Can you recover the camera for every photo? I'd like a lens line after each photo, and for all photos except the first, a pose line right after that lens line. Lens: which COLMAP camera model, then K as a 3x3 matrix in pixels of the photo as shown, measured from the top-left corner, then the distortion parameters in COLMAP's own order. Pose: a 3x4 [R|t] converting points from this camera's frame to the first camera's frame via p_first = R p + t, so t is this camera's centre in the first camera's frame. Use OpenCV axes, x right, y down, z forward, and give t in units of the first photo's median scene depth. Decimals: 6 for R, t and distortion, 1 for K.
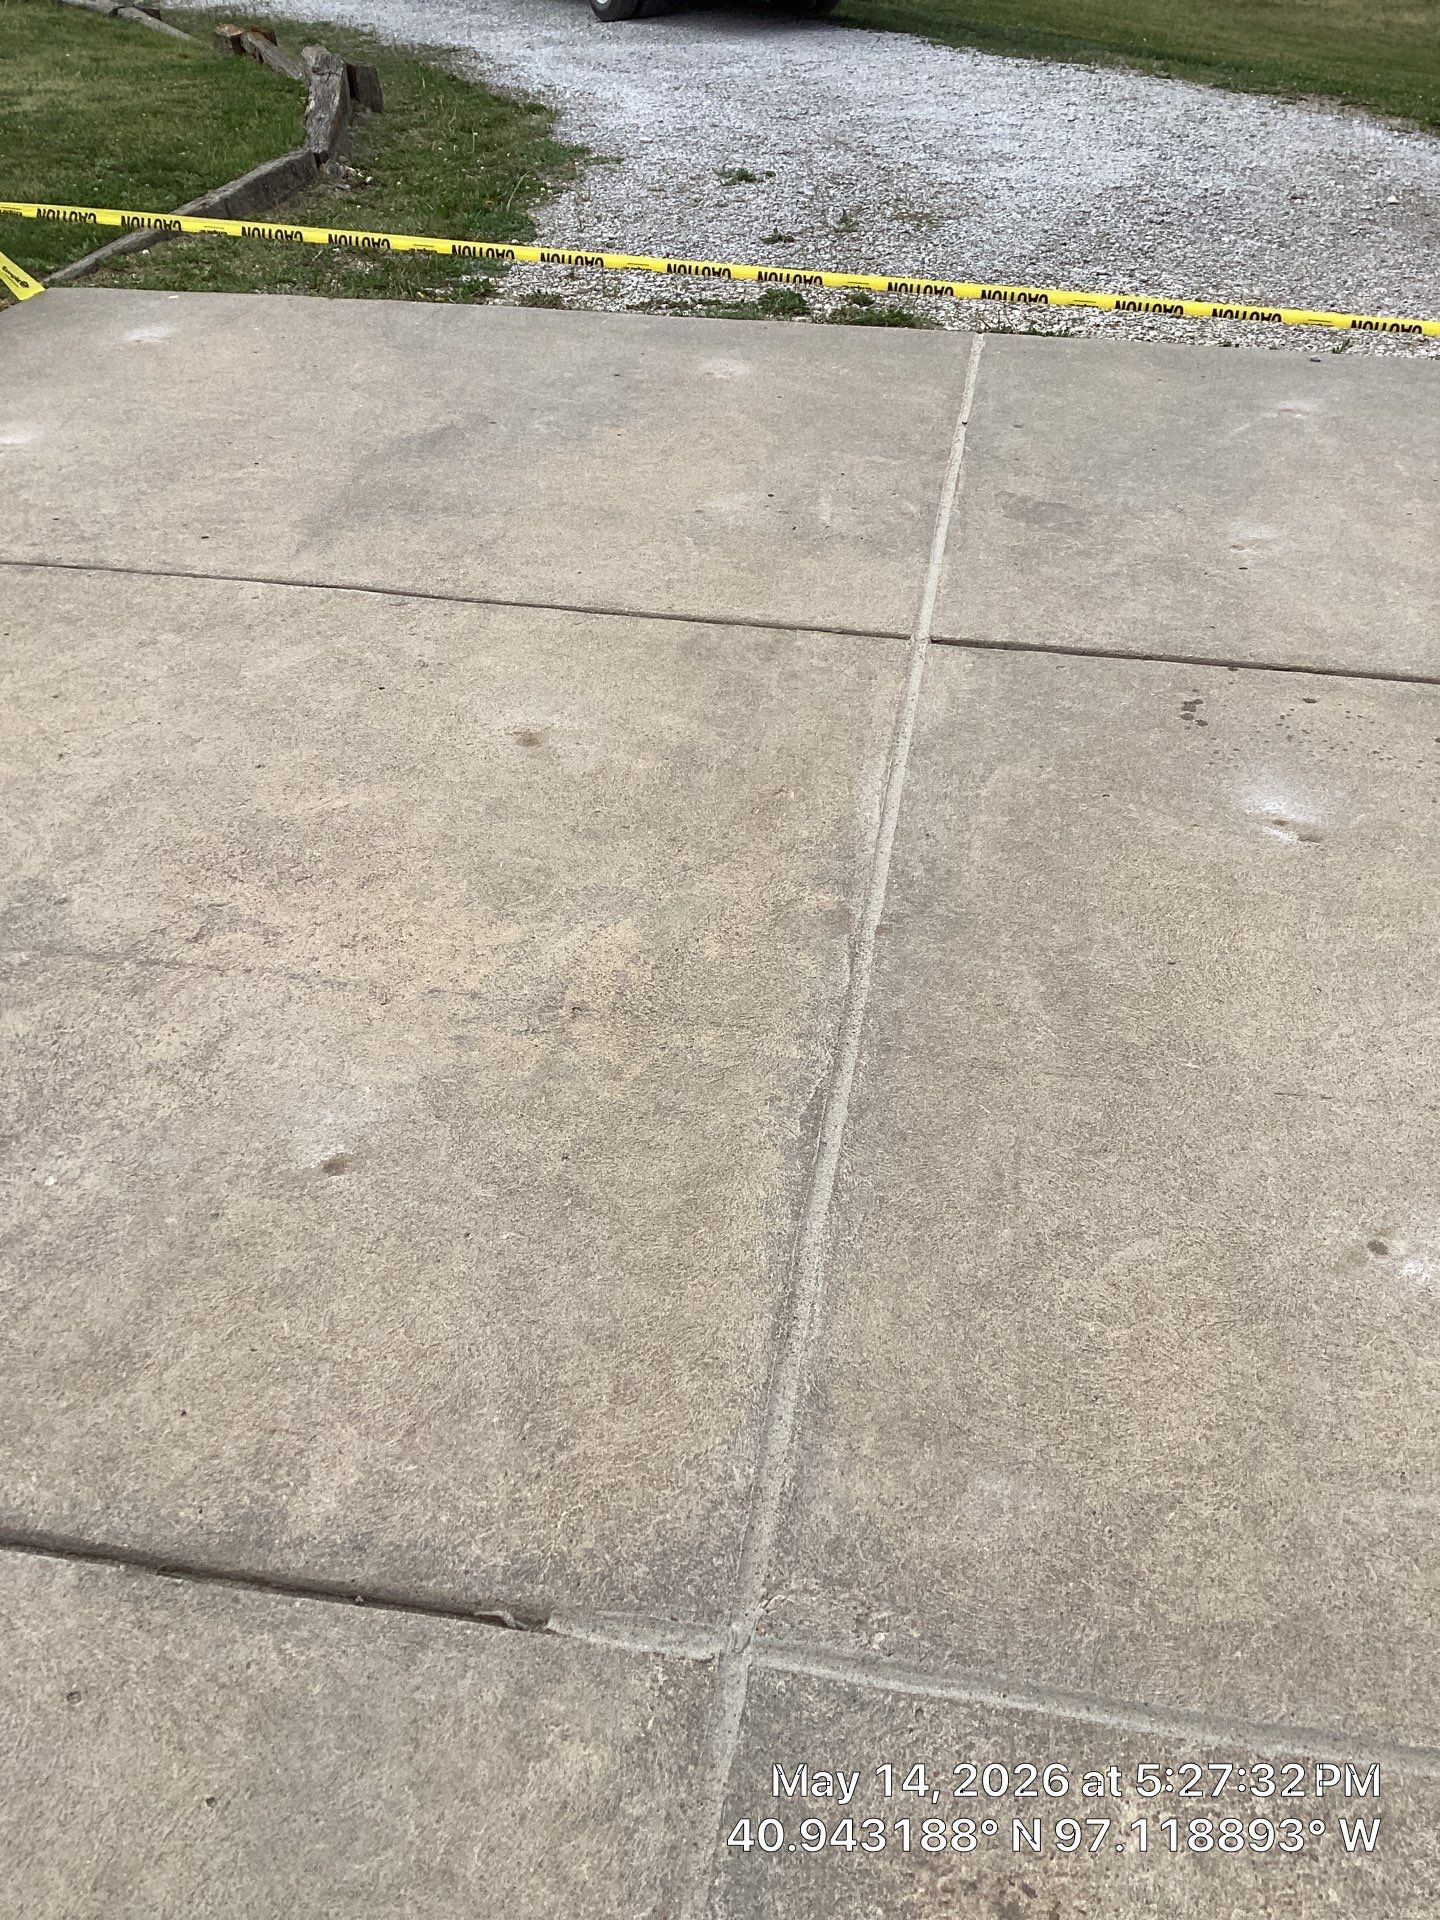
lens RADIAL K [[1686.2, 0, 714.3], [0, 1686.2, 936.6], [0, 0, 1]] dist [0.105289, -0.195653]
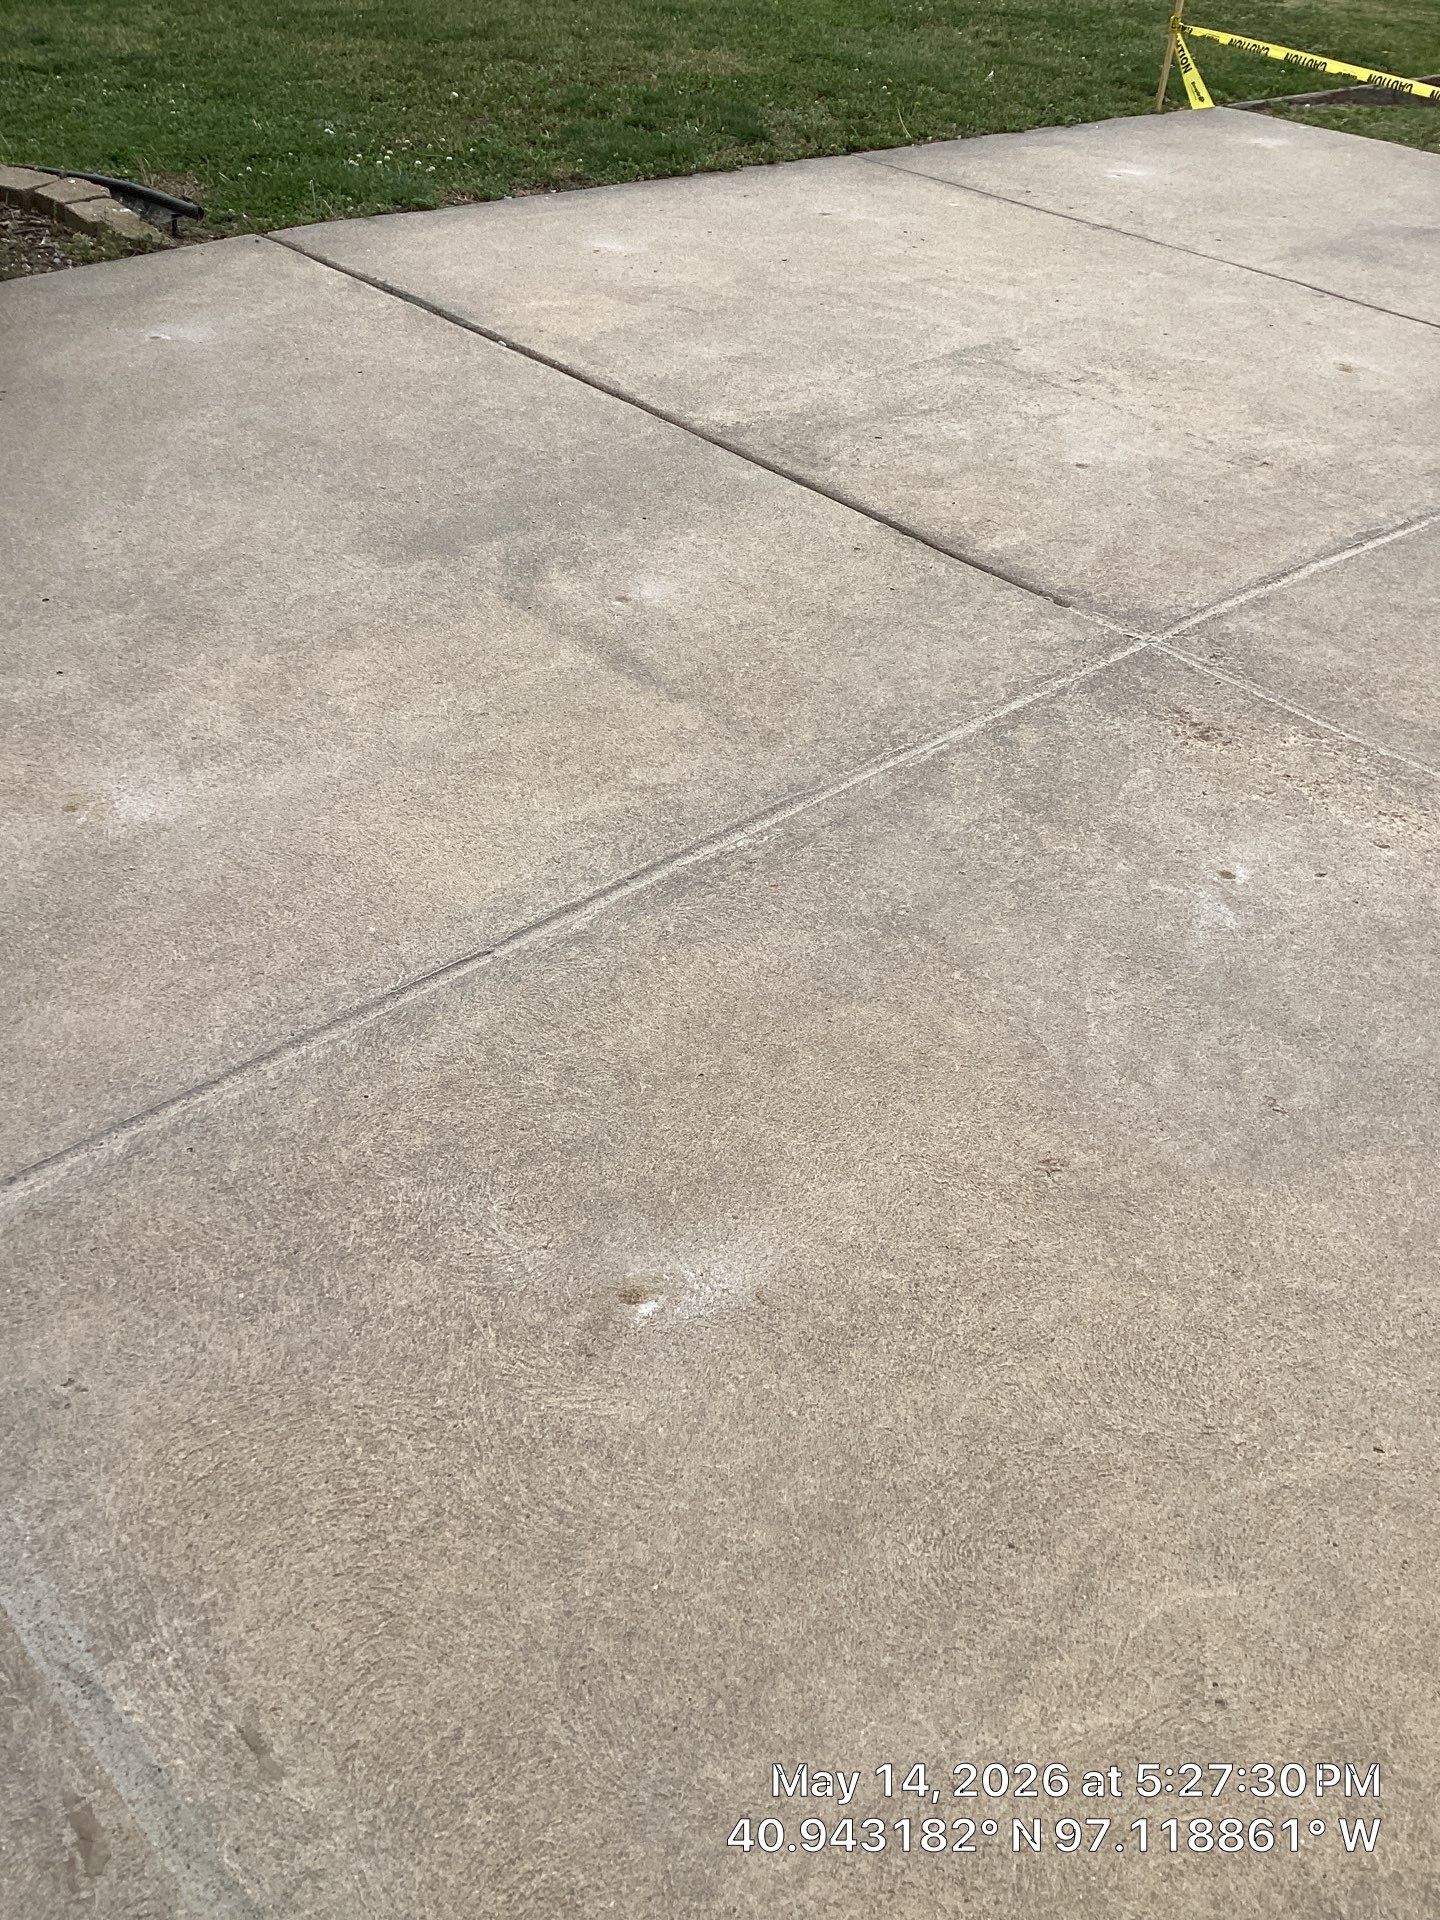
lens RADIAL K [[1701.2, 0, 720.0], [0, 1701.2, 960.0], [0, 0, 1]] dist [0.100584, -0.220374]
pose [[0.778567, 0.402678, -0.481336, 0.369716], [-0.396846, 0.910079, 0.119455, 0.366209], [0.486156, 0.098012, 0.868358, -0.453850]]
